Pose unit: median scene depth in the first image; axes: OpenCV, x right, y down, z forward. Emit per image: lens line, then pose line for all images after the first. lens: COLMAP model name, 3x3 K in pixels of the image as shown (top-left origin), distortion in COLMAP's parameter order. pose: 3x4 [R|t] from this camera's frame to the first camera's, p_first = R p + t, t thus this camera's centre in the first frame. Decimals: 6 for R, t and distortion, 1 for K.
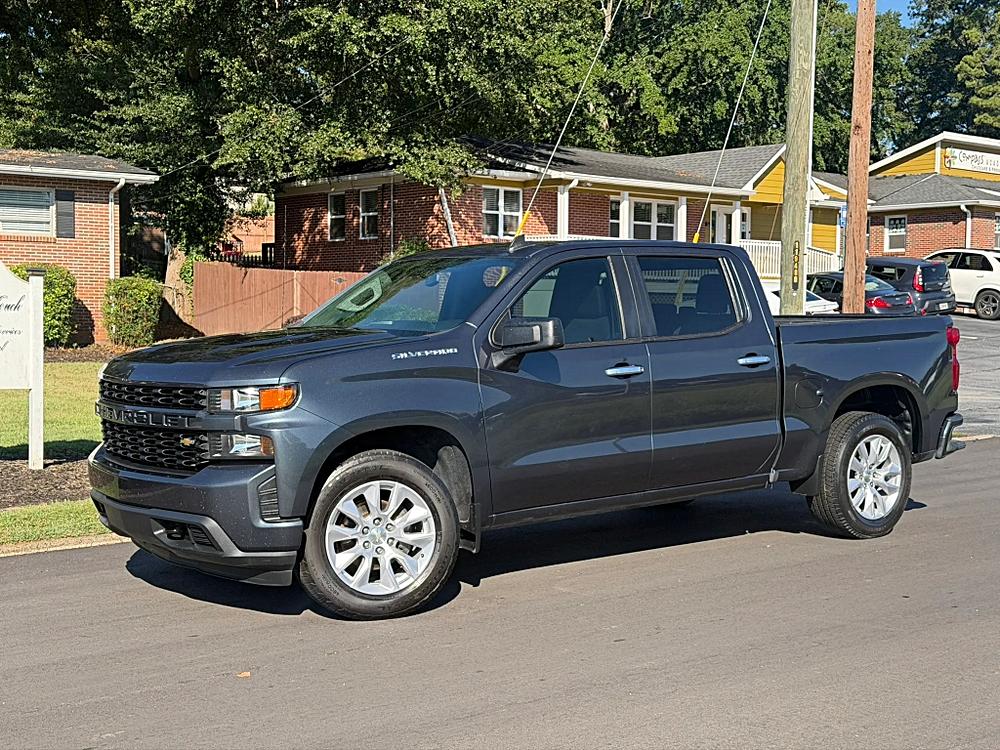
lens RADIAL K [[1413.1, 0, 500.0], [0, 1413.1, 375.0], [0, 0, 1]] dist [0.146256, -0.025028]
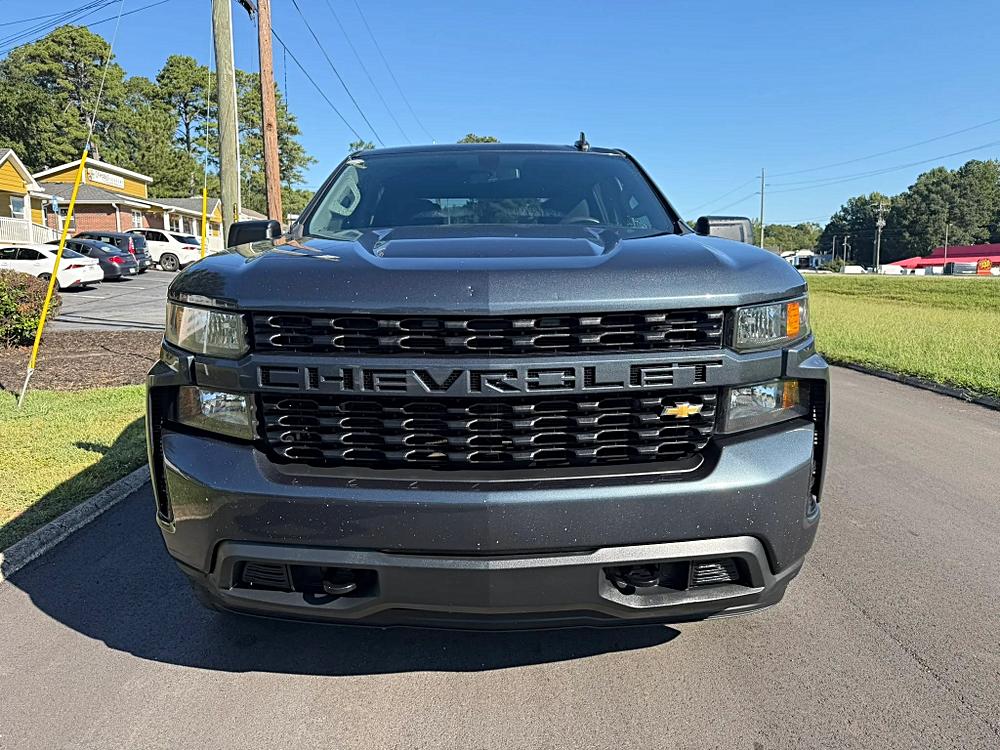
lens RADIAL K [[715.1, 0, 500.0], [0, 715.1, 375.0], [0, 0, 1]] dist [0.001733, -0.003868]
pose [[0.612325, -0.122405, 0.781073, -0.093465], [0.045917, 0.991780, 0.119429, -0.000340], [-0.789271, -0.037265, 0.612913, 0.176876]]
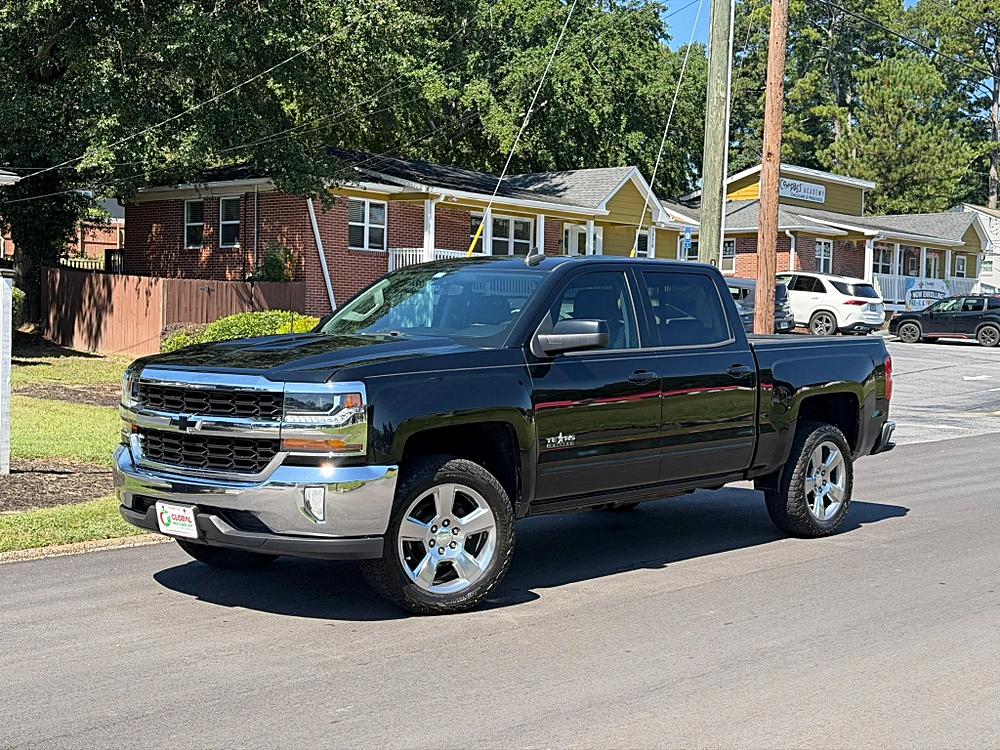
lens RADIAL K [[1413.1, 0, 500.0], [0, 1413.1, 375.0], [0, 0, 1]] dist [0.146256, -0.025028]
pose [[0.989654, 0.010561, 0.143085, -0.046758], [-0.009089, 0.999899, -0.010939, 0.002035], [-0.143186, 0.009525, 0.989650, -0.008565]]
